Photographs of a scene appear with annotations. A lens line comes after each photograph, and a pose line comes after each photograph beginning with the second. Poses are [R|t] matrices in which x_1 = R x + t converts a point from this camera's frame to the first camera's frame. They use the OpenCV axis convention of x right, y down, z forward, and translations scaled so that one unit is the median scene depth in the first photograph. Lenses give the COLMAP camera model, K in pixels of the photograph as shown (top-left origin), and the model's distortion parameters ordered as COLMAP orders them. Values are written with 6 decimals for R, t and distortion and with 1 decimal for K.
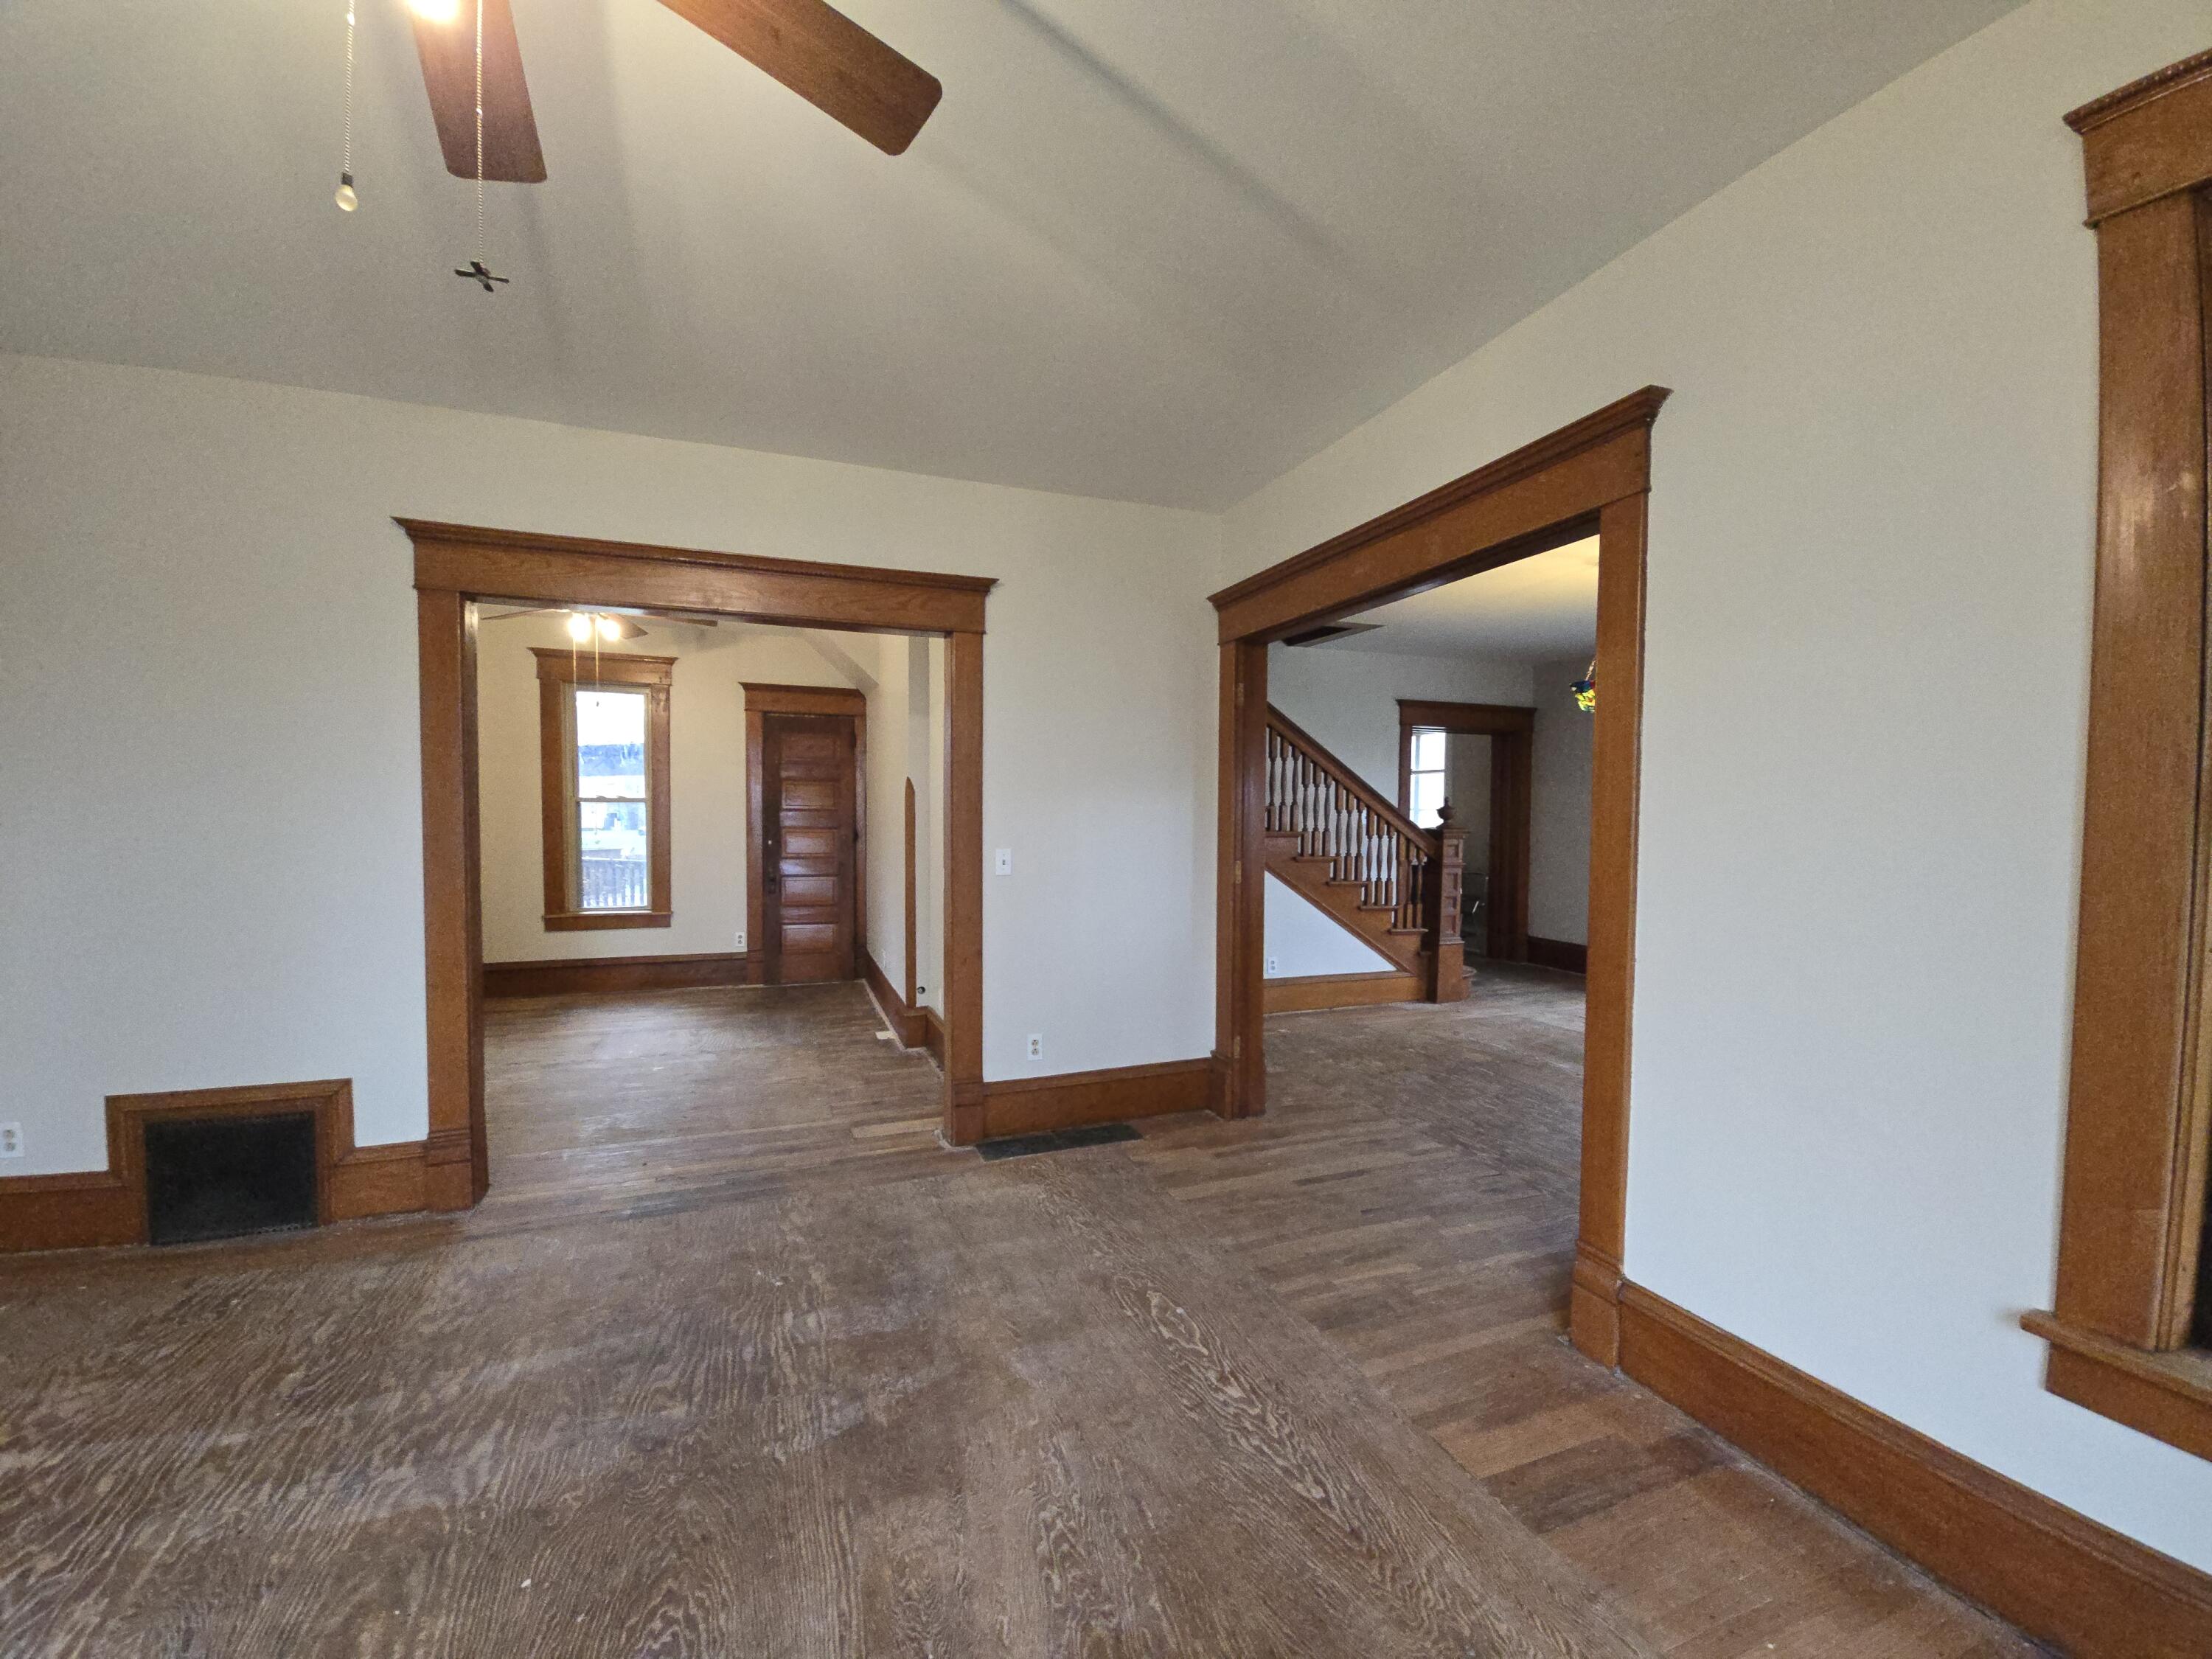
lens RADIAL K [[898.9, 0, 1107.3], [0, 898.9, 851.2], [0, 0, 1]] dist [0.001808, -0.003249]
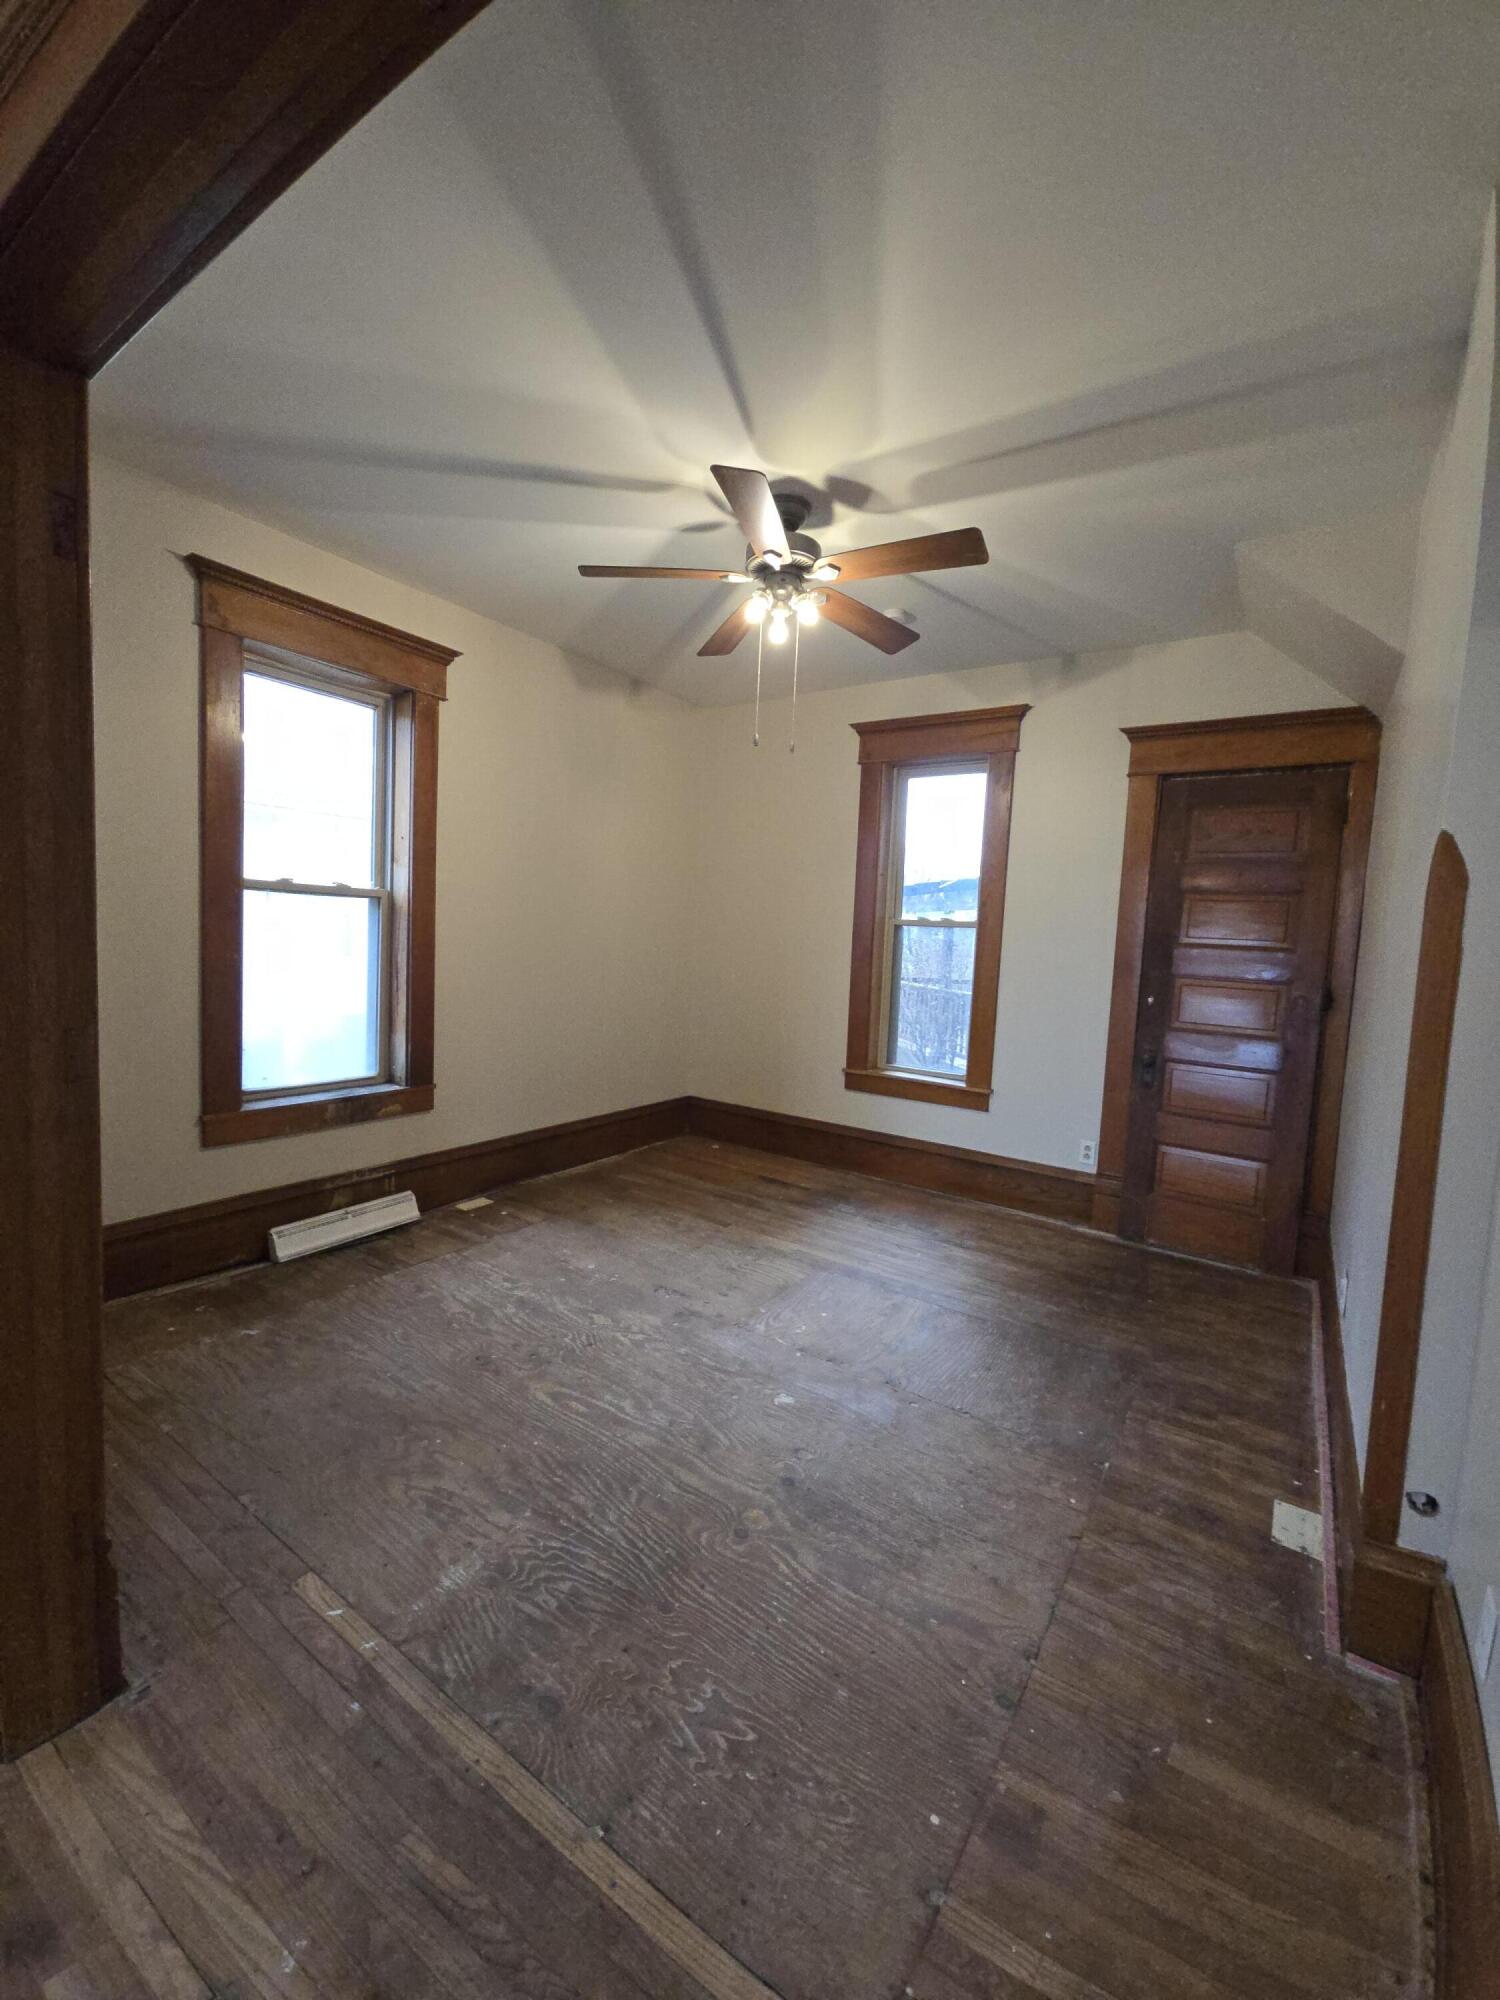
lens RADIAL K [[812.8, 0, 736.3], [0, 812.8, 997.3], [0, 0, 1]] dist [0.001808, -0.003249]
pose [[0.562252, 0.077900, -0.823289, -0.094932], [-0.077248, 0.996148, 0.041501, -0.012892], [0.823350, 0.040263, 0.566103, 0.495715]]
